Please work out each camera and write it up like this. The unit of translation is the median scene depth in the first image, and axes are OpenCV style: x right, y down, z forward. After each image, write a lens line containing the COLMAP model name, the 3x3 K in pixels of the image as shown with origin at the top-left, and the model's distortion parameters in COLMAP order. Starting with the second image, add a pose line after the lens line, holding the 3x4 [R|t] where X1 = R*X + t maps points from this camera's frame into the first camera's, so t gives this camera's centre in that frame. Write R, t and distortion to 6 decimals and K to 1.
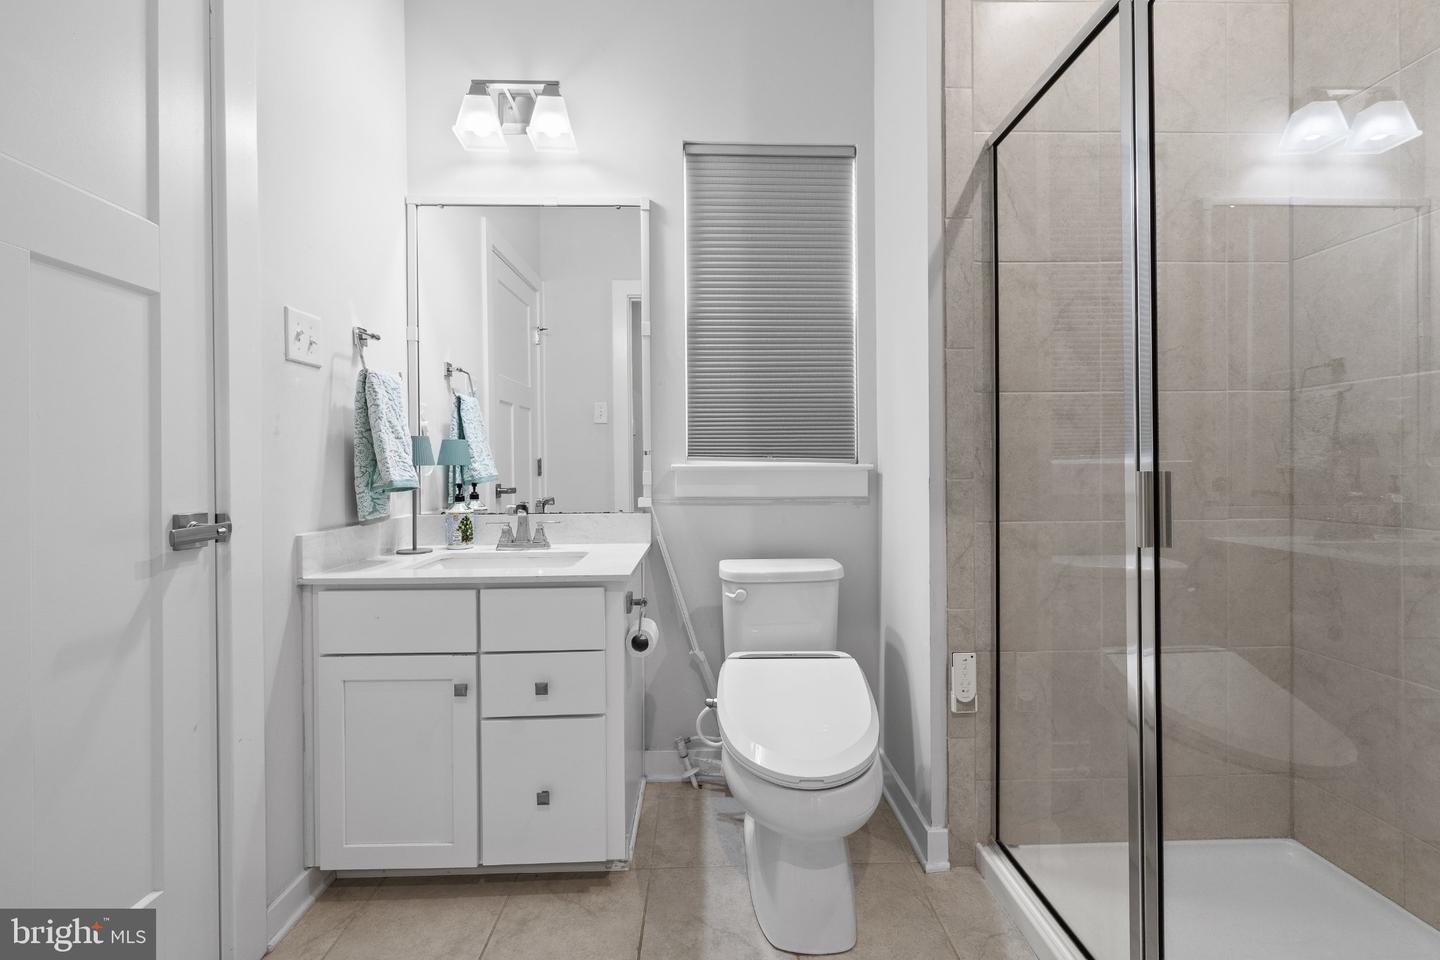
lens RADIAL K [[603.7, 0, 722.8], [0, 603.7, 476.6], [0, 0, 1]] dist [-0.000639, 0.000740]
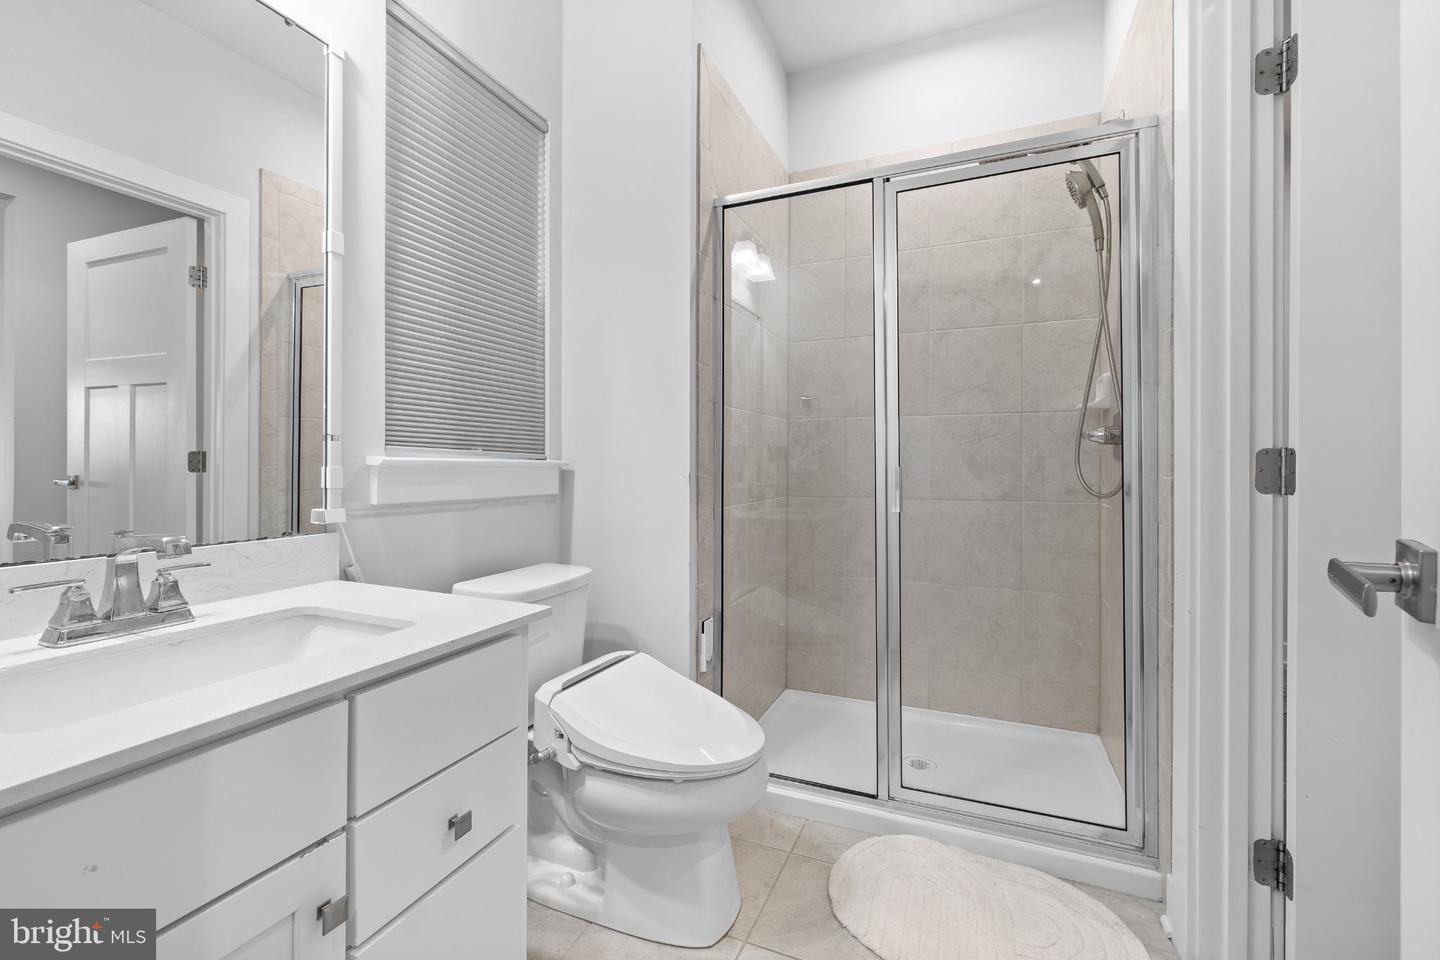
lens RADIAL K [[630.8, 0, 690.0], [0, 630.8, 470.9], [0, 0, 1]] dist [0.001334, 0.000079]
pose [[0.421888, -0.001027, 0.906647, -0.575349], [0.009826, 0.999946, -0.003439, 0.001430], [-0.906595, 0.010360, 0.421875, 0.386961]]
